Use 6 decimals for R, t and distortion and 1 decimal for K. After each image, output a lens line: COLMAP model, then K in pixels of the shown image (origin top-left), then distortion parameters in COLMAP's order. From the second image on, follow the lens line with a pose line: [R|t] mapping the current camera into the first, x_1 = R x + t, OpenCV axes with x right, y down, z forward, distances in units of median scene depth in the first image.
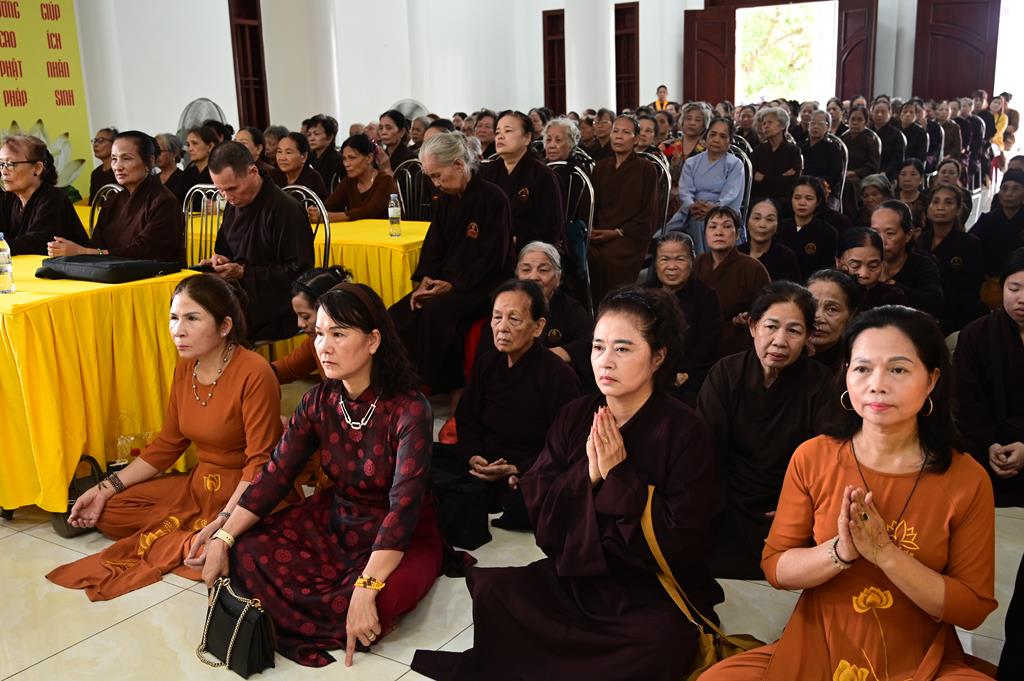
lens RADIAL K [[1020.5, 0, 514.4], [0, 1020.5, 328.0], [0, 0, 1]] dist [0.001664, -0.008641]
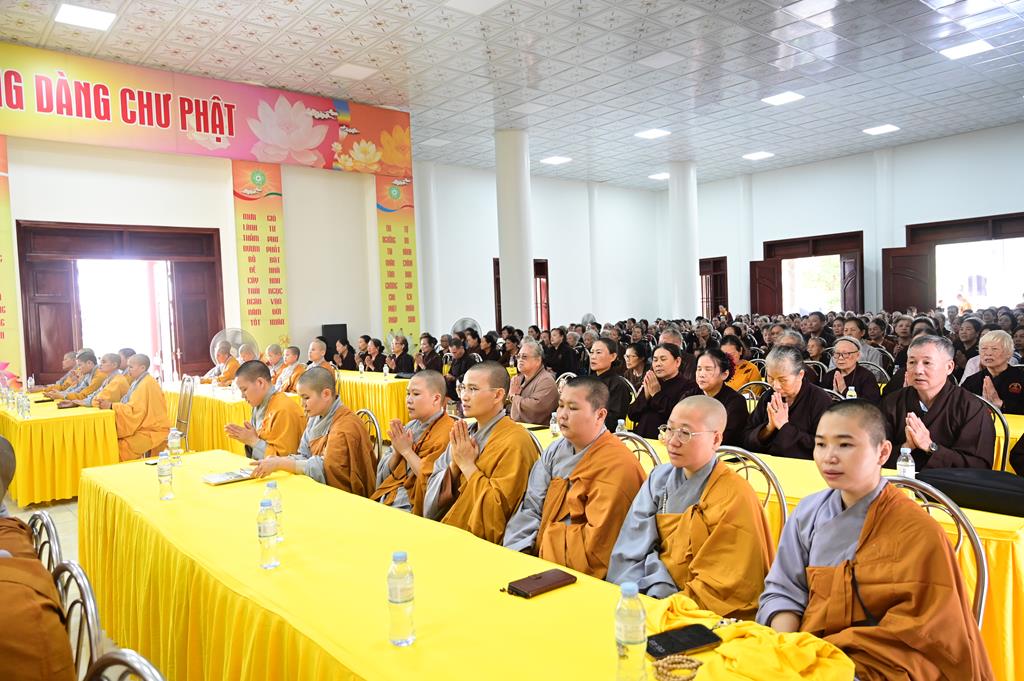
lens RADIAL K [[712.6, 0, 504.7], [0, 712.6, 344.1], [0, 0, 1]] dist [-0.015240, 0.007053]
pose [[0.959103, 0.006079, -0.282992, 0.258141], [-0.052594, 0.986187, -0.157064, 0.089756], [0.278128, 0.165524, 0.946175, -0.546552]]
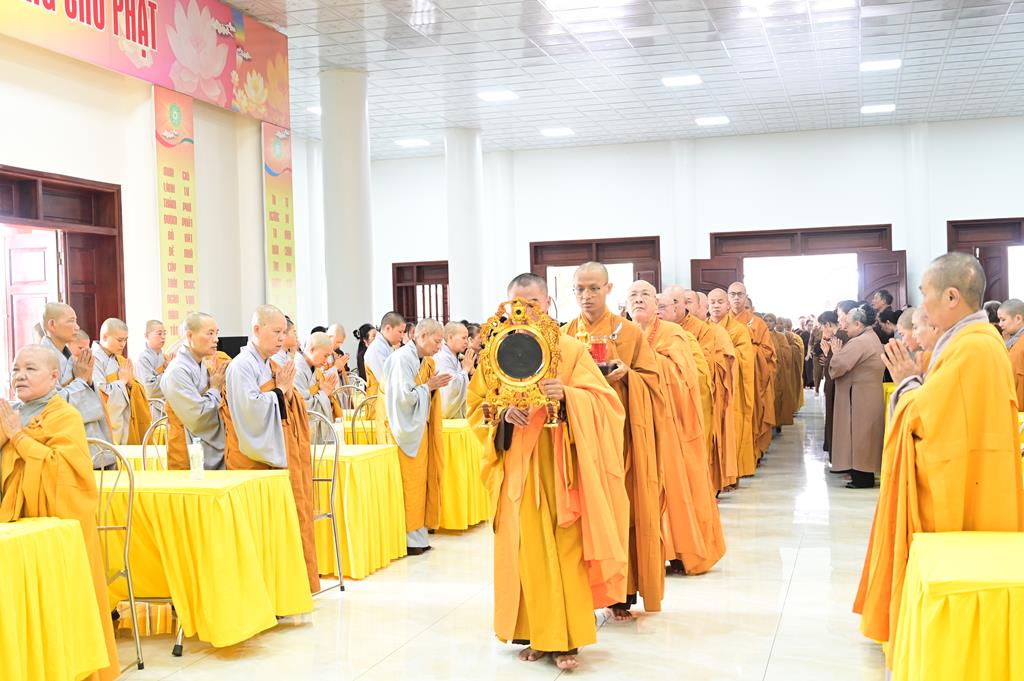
lens RADIAL K [[1233.4, 0, 512.0], [0, 1233.4, 340.5], [0, 0, 1]] dist [0.025157, 0.017092]
pose [[0.955532, 0.002193, 0.294878, -0.702171], [0.060970, 0.976896, -0.204834, 0.230292], [-0.288515, 0.213704, 0.933322, -1.017903]]
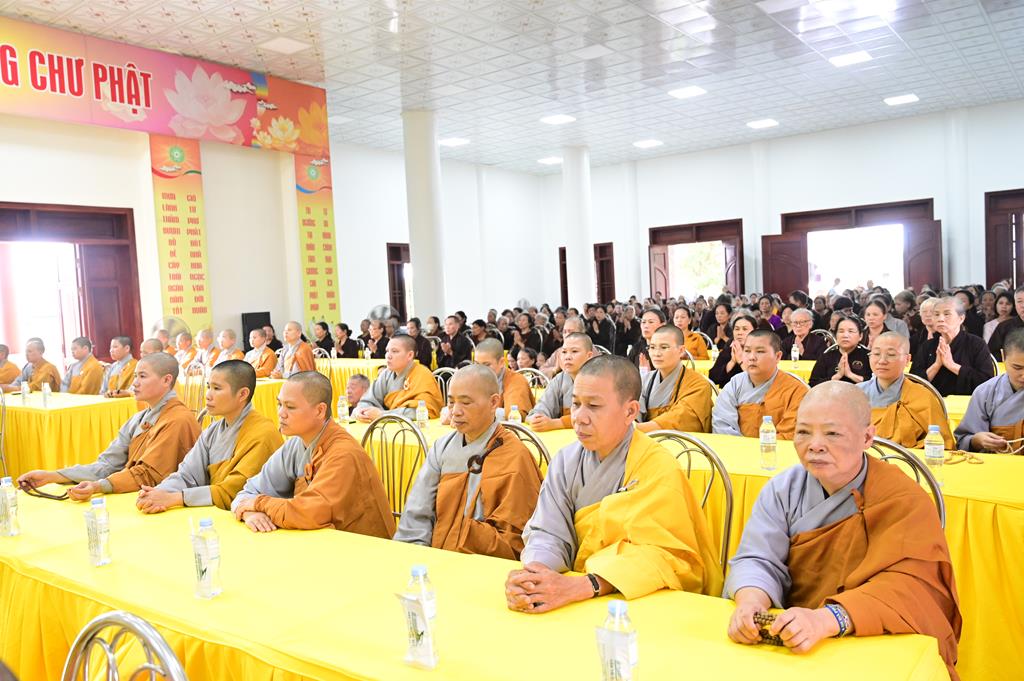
lens RADIAL K [[778.1, 0, 512.0], [0, 778.1, 340.5], [0, 0, 1]] dist [-0.006820, -0.000263]
pose [[0.997958, -0.015066, -0.062075, 0.077162], [0.005065, 0.987391, -0.158217, 0.135328], [0.063676, 0.157579, 0.985451, -0.717412]]
